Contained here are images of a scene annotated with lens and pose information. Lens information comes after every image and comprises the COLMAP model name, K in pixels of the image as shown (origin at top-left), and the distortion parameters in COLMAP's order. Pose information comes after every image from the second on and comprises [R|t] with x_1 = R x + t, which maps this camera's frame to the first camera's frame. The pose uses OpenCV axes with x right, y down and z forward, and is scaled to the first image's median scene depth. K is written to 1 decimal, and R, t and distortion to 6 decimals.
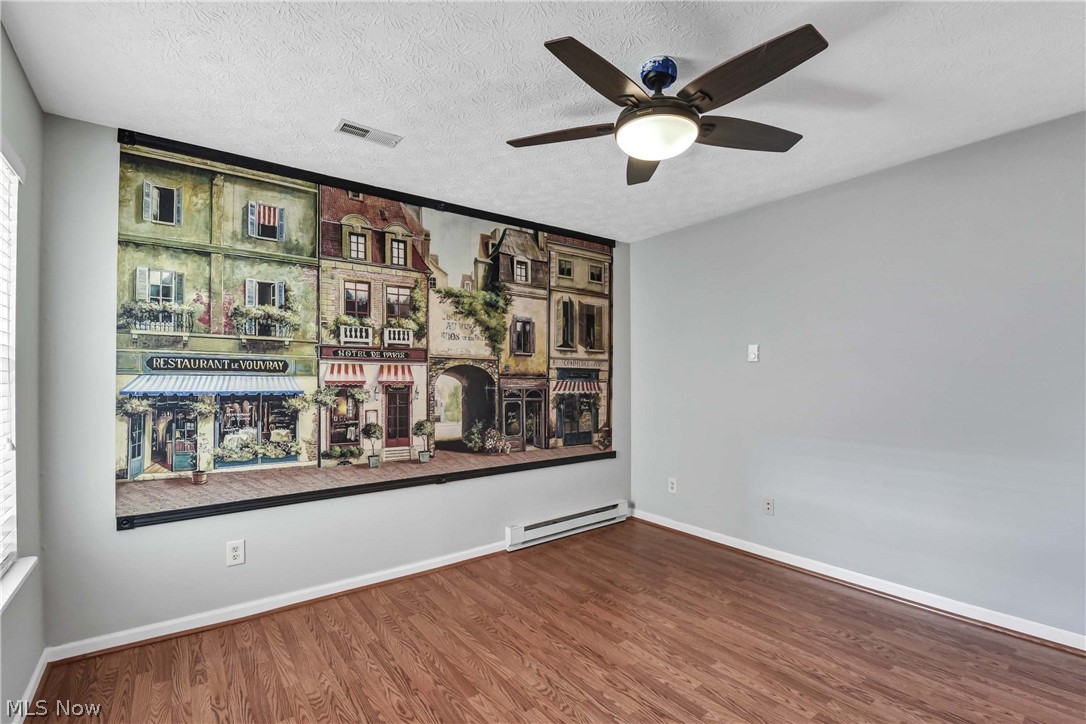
lens RADIAL K [[485.4, 0, 548.2], [0, 485.4, 375.0], [0, 0, 1]] dist [-0.000552, -0.011148]
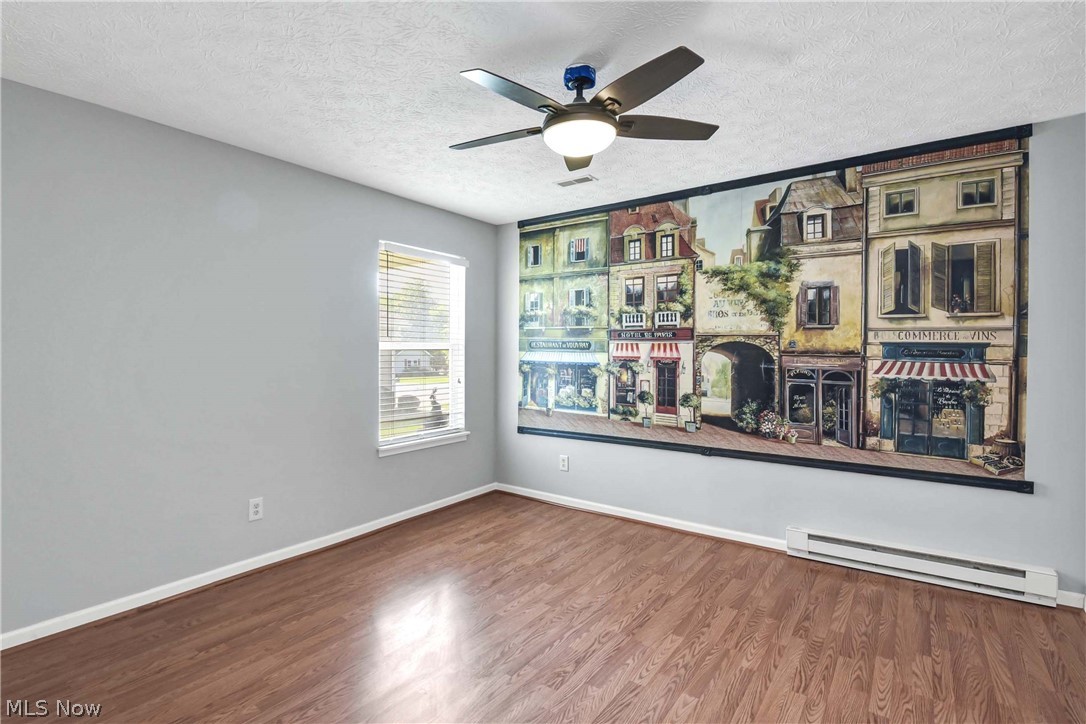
lens RADIAL K [[521.3, 0, 523.7], [0, 521.3, 353.5], [0, 0, 1]] dist [0.000072, -0.014518]
pose [[0.272766, 0.007732, -0.962049, 0.805655], [0.000386, 0.999967, 0.008146, -0.006410], [0.962080, -0.002593, 0.272754, 0.336992]]
